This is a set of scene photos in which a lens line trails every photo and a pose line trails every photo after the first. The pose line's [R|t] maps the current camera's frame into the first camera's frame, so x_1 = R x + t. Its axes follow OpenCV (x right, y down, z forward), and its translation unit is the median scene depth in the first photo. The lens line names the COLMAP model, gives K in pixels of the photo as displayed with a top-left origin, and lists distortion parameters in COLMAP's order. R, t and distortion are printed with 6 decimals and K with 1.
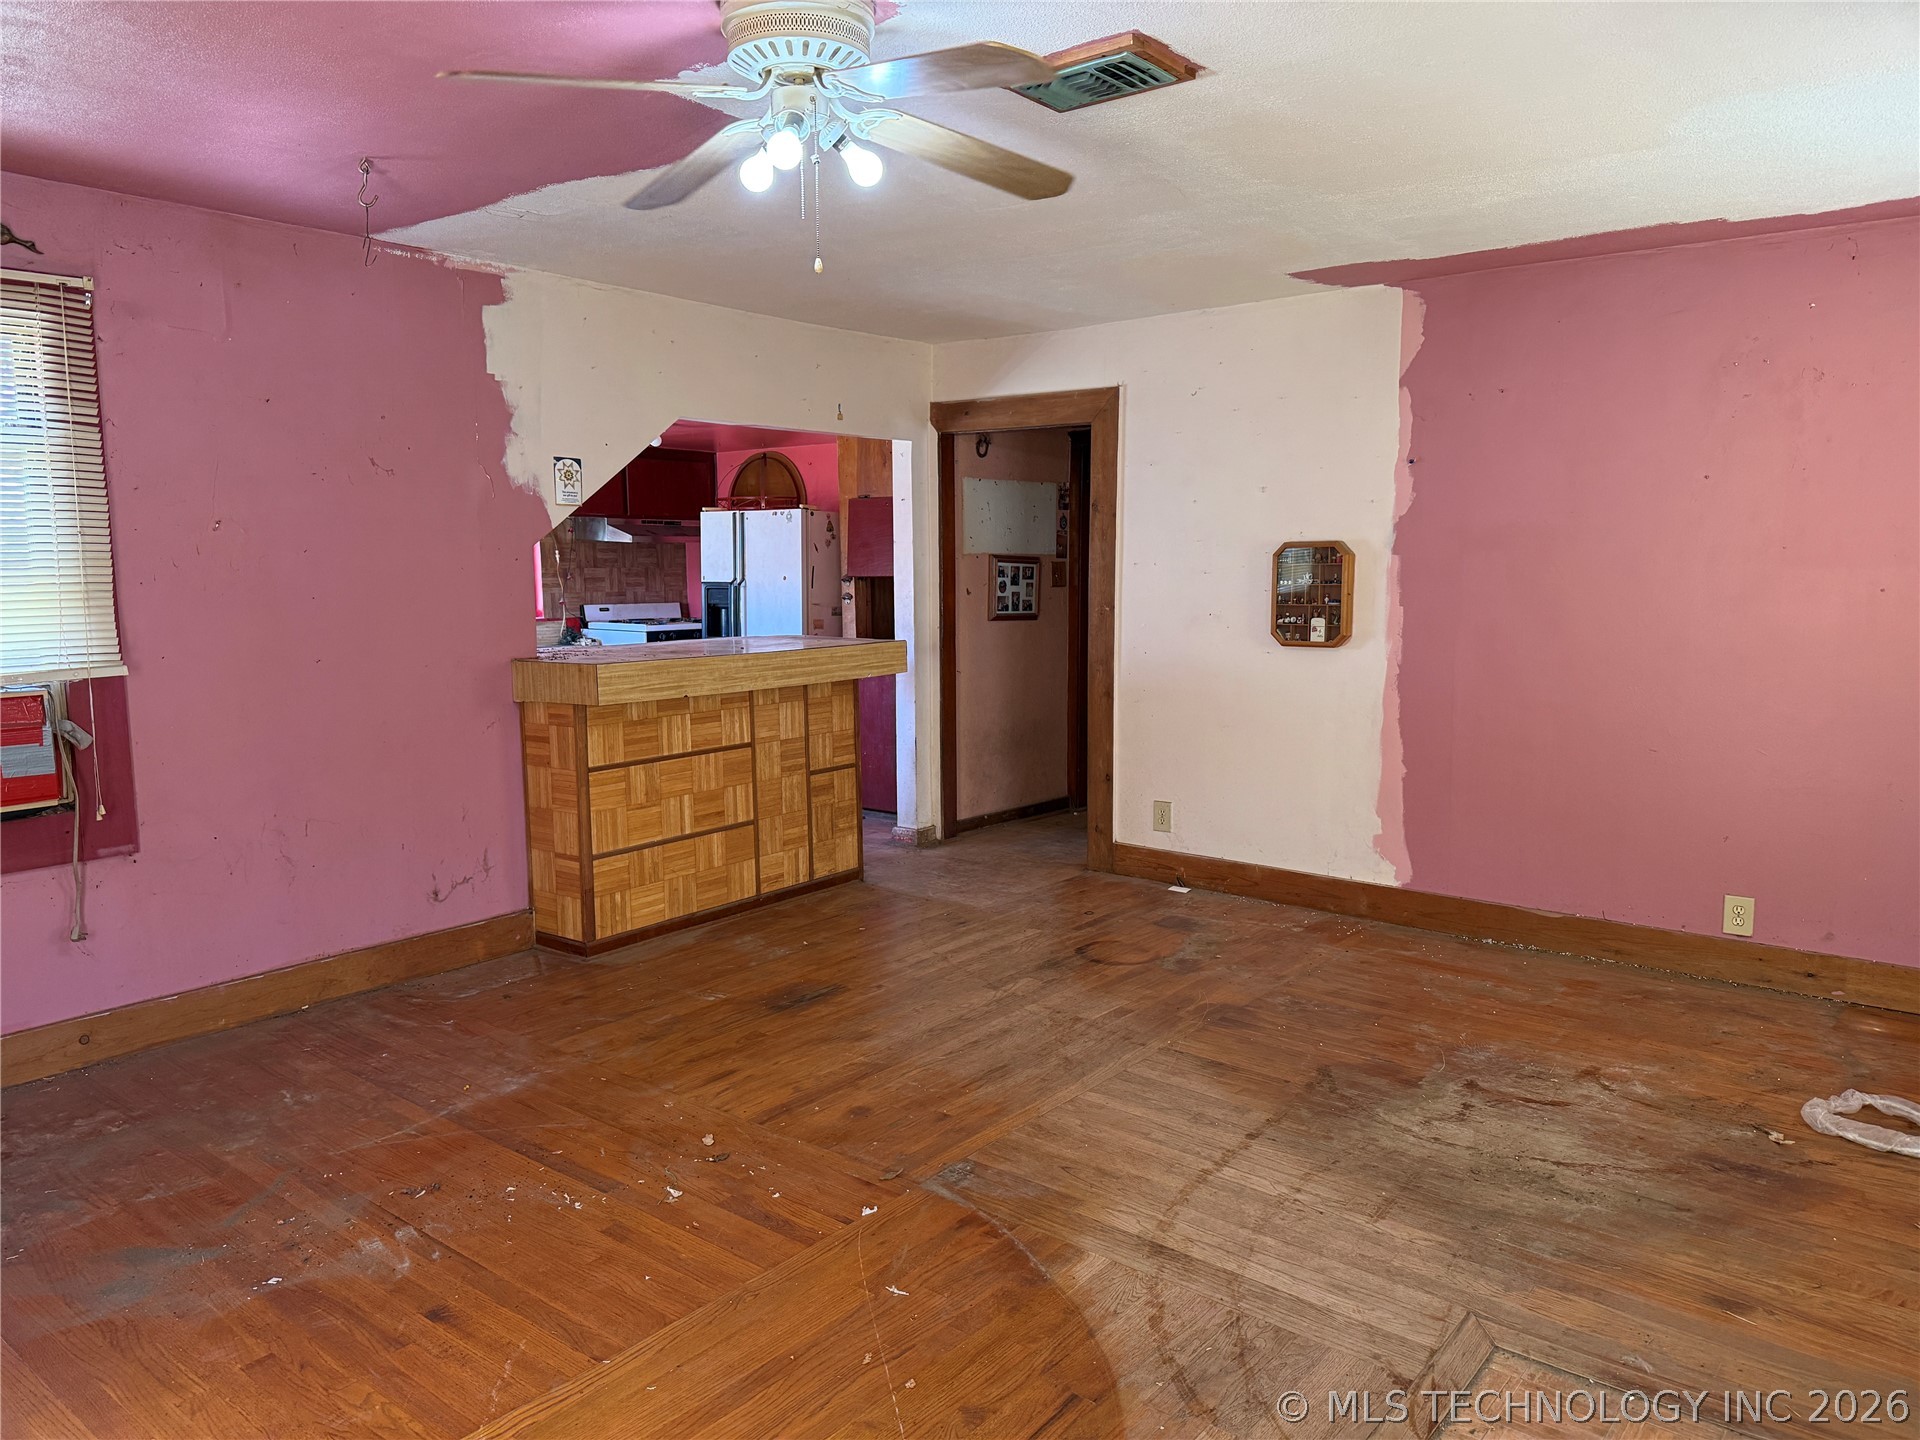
lens RADIAL K [[1356.7, 0, 952.9], [0, 1356.7, 723.7], [0, 0, 1]] dist [0.013496, -0.017832]
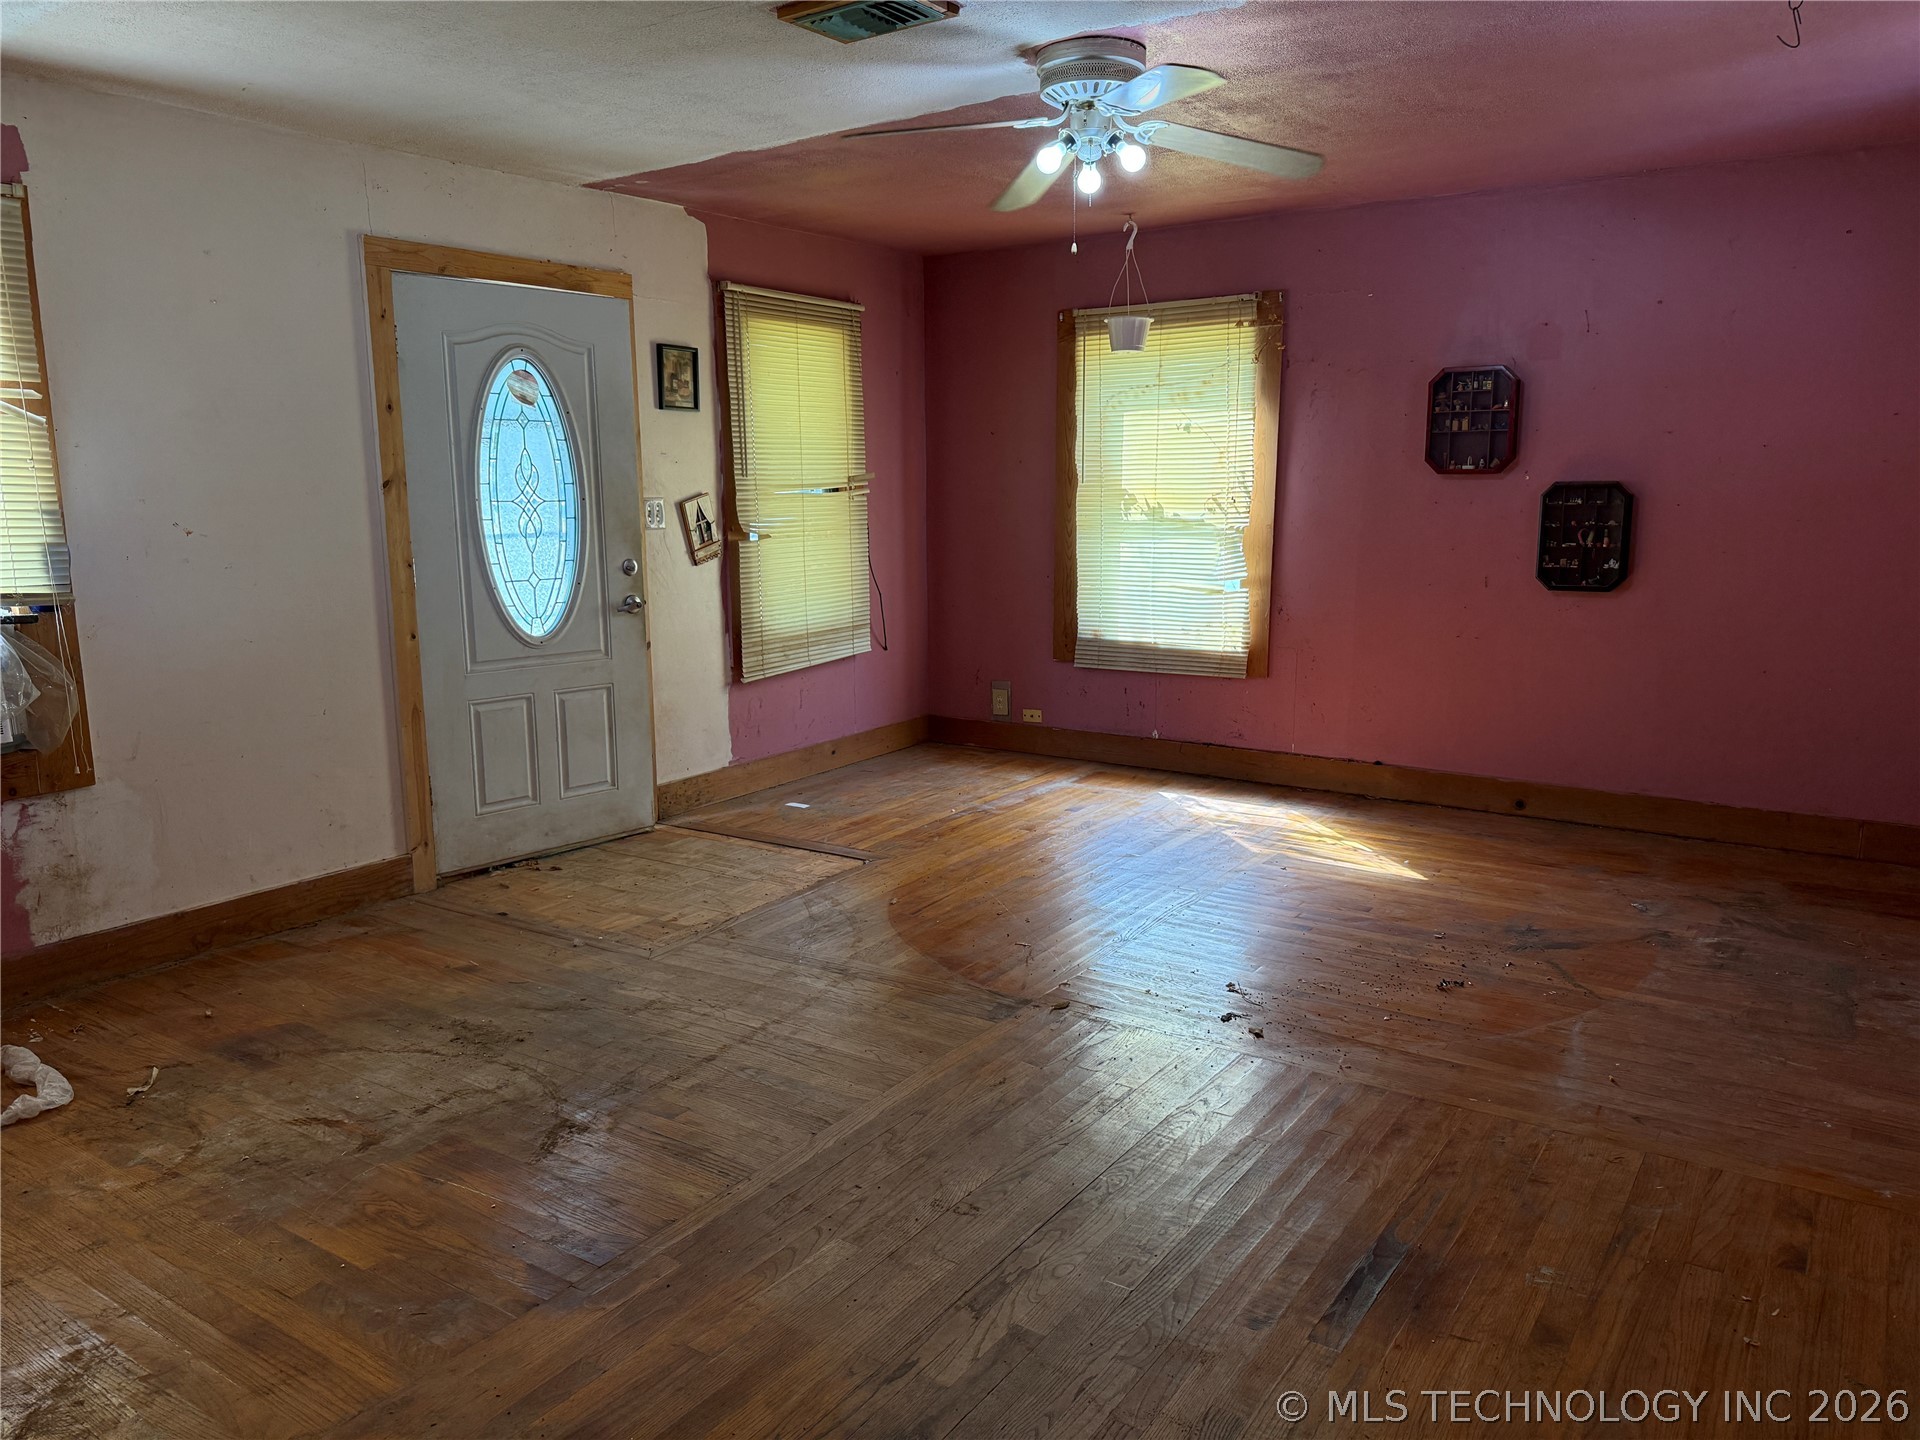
lens RADIAL K [[1356.7, 0, 960.1], [0, 1356.7, 719.2], [0, 0, 1]] dist [0.013496, -0.017832]
pose [[-0.996860, 0.027043, -0.074417, 0.101933], [0.004180, 0.956529, 0.291606, -0.196318], [0.079068, 0.290379, -0.953639, 1.761960]]
